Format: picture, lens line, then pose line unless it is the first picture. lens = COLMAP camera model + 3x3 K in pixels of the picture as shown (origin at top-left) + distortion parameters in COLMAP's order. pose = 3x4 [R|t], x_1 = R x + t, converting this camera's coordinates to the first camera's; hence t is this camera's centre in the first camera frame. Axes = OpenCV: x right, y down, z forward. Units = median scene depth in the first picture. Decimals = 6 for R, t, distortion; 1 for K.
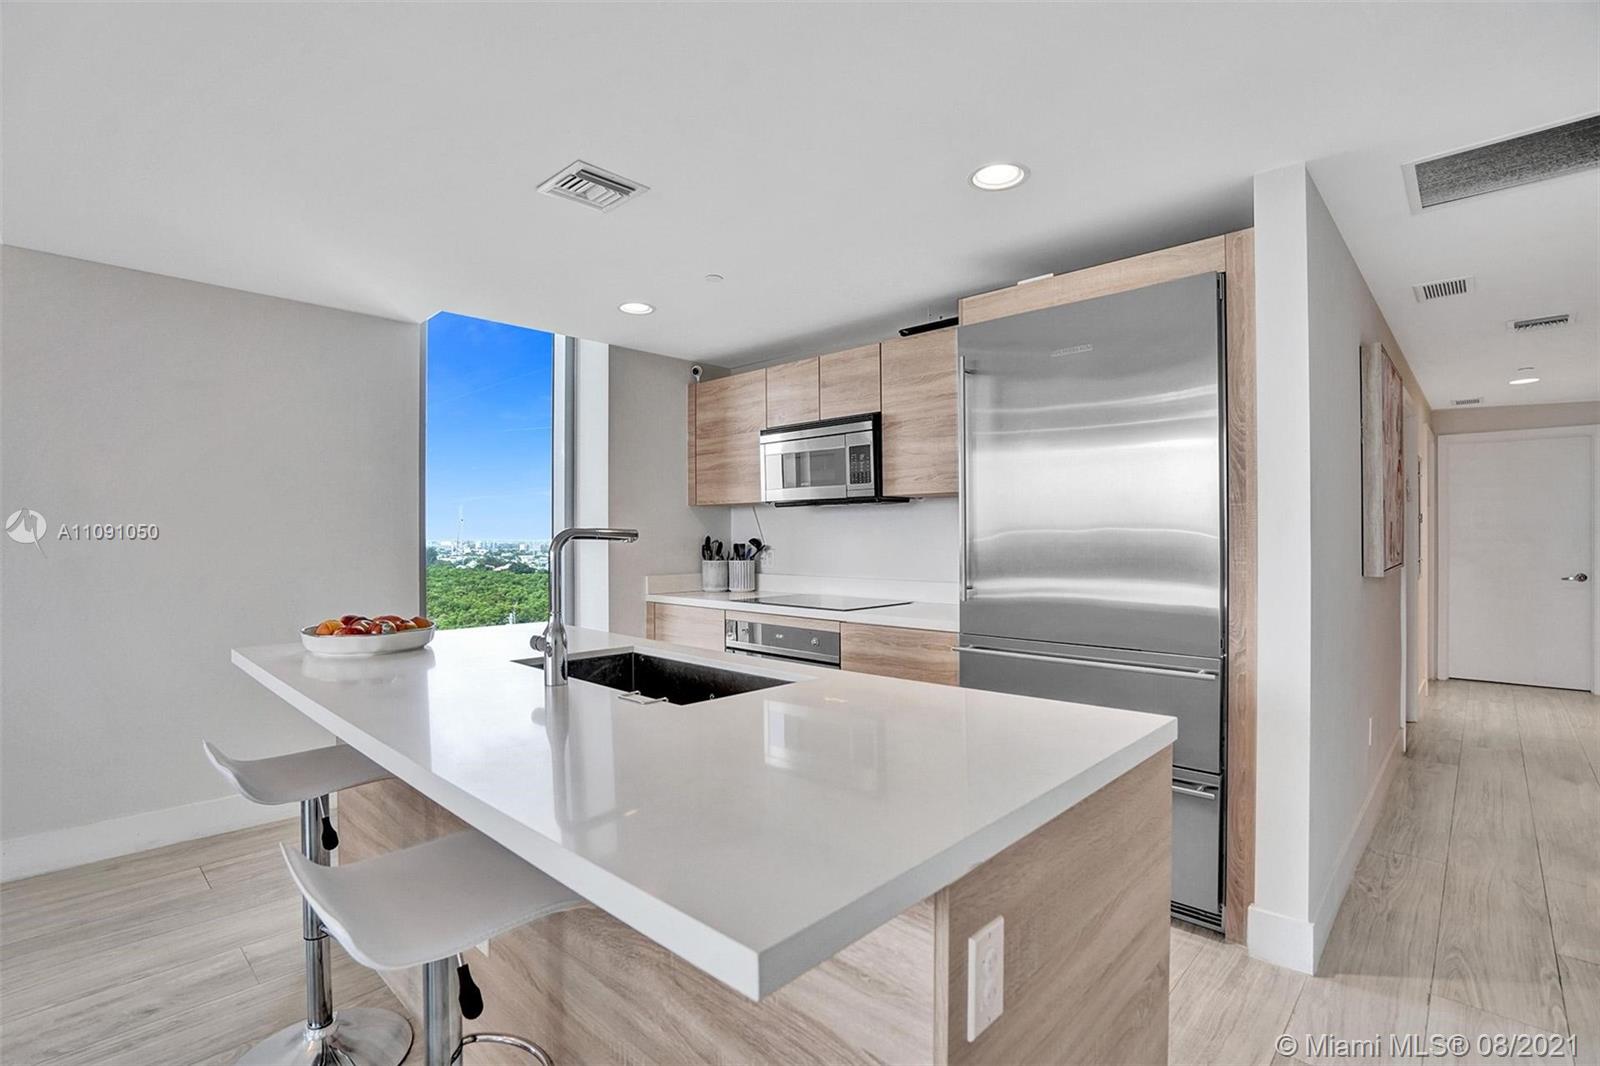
lens RADIAL K [[753.2, 0, 808.2], [0, 753.2, 534.1], [0, 0, 1]] dist [-0.052020, 0.017223]
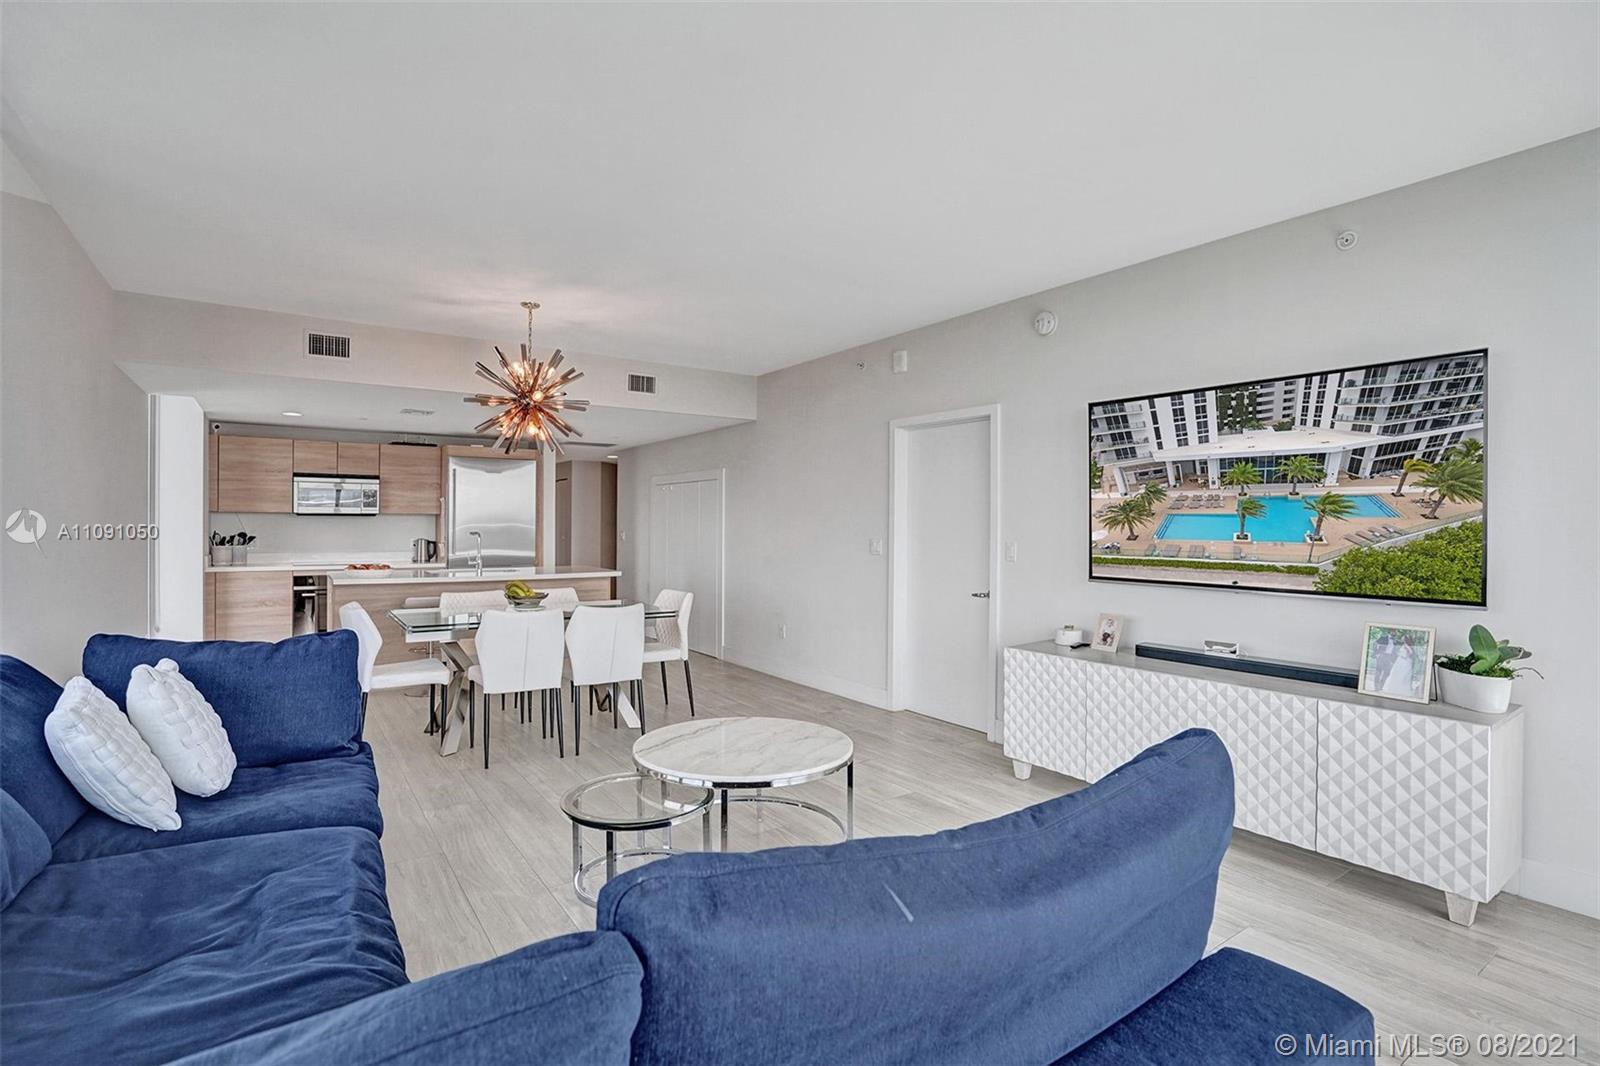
lens RADIAL K [[747.2, 0, 792.7], [0, 747.2, 534.9], [0, 0, 1]] dist [-0.057363, 0.021731]
pose [[0.215898, -0.007928, 0.976384, -1.795803], [-0.010280, 0.999893, 0.010392, -0.022624], [-0.976362, -0.012281, 0.215793, -0.676410]]
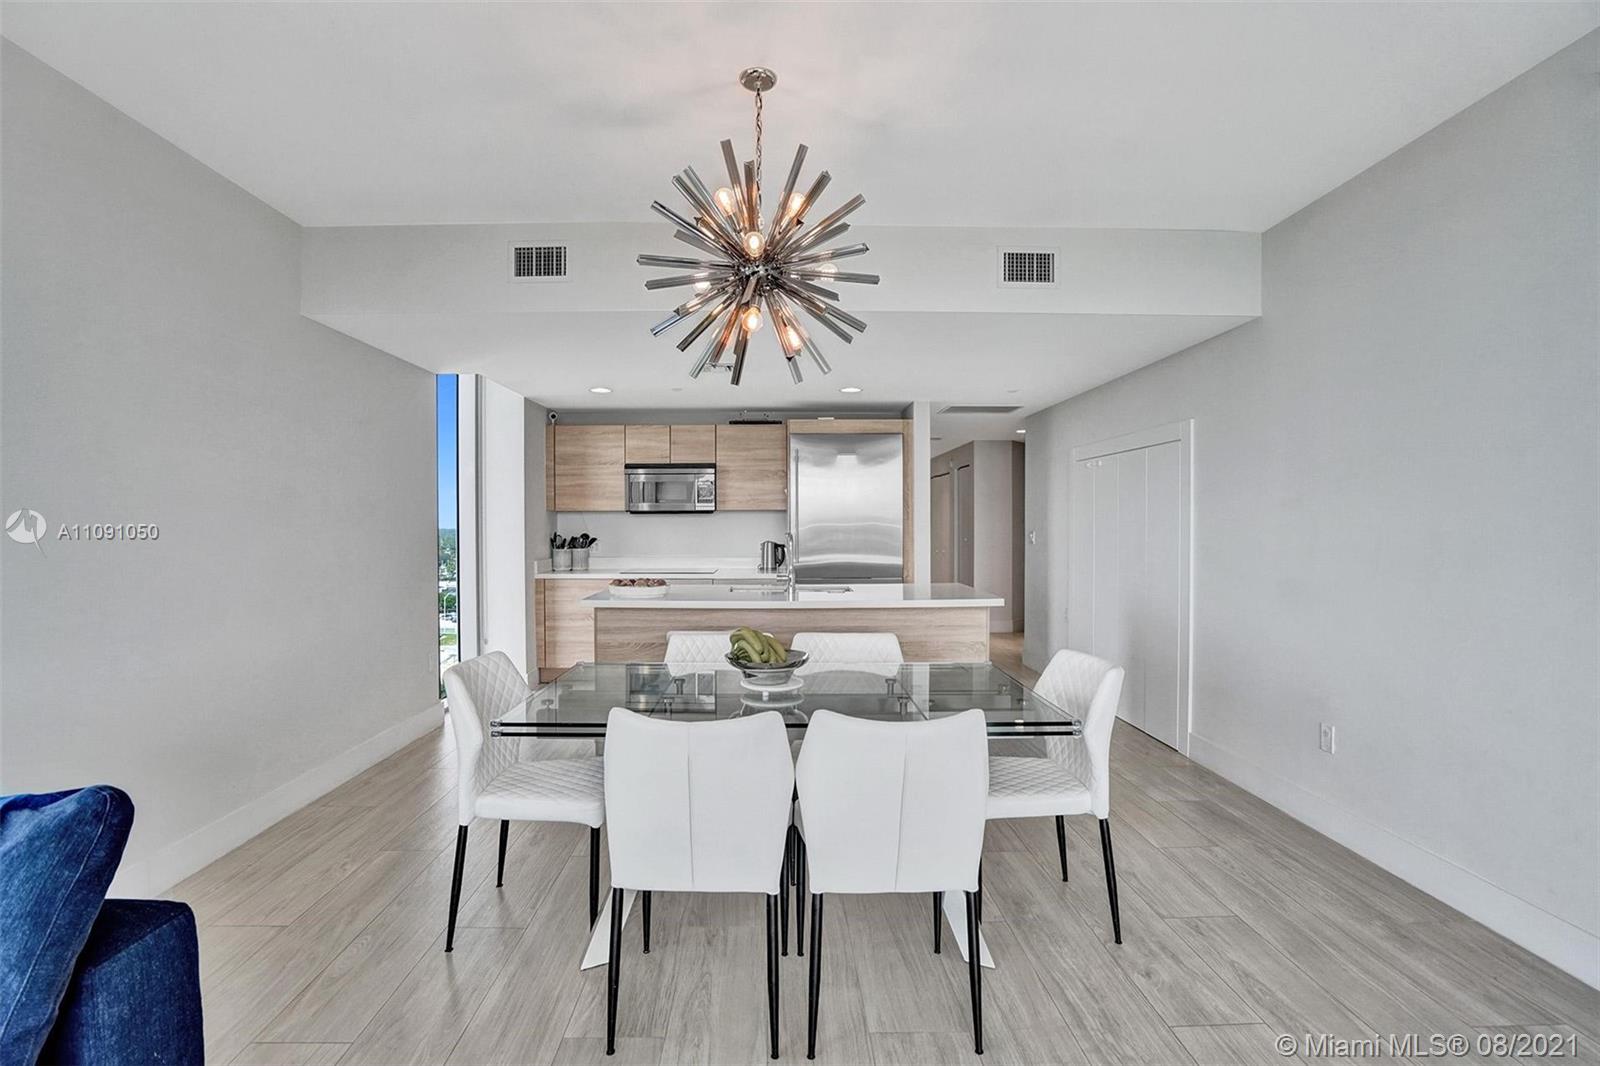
lens RADIAL K [[747.2, 0, 792.7], [0, 747.2, 534.9], [0, 0, 1]] dist [-0.057363, 0.021731]
pose [[0.716737, -0.009034, 0.697285, -1.044843], [-0.001875, 0.999888, 0.014882, -0.018727], [-0.697341, -0.011973, 0.716639, -0.424294]]
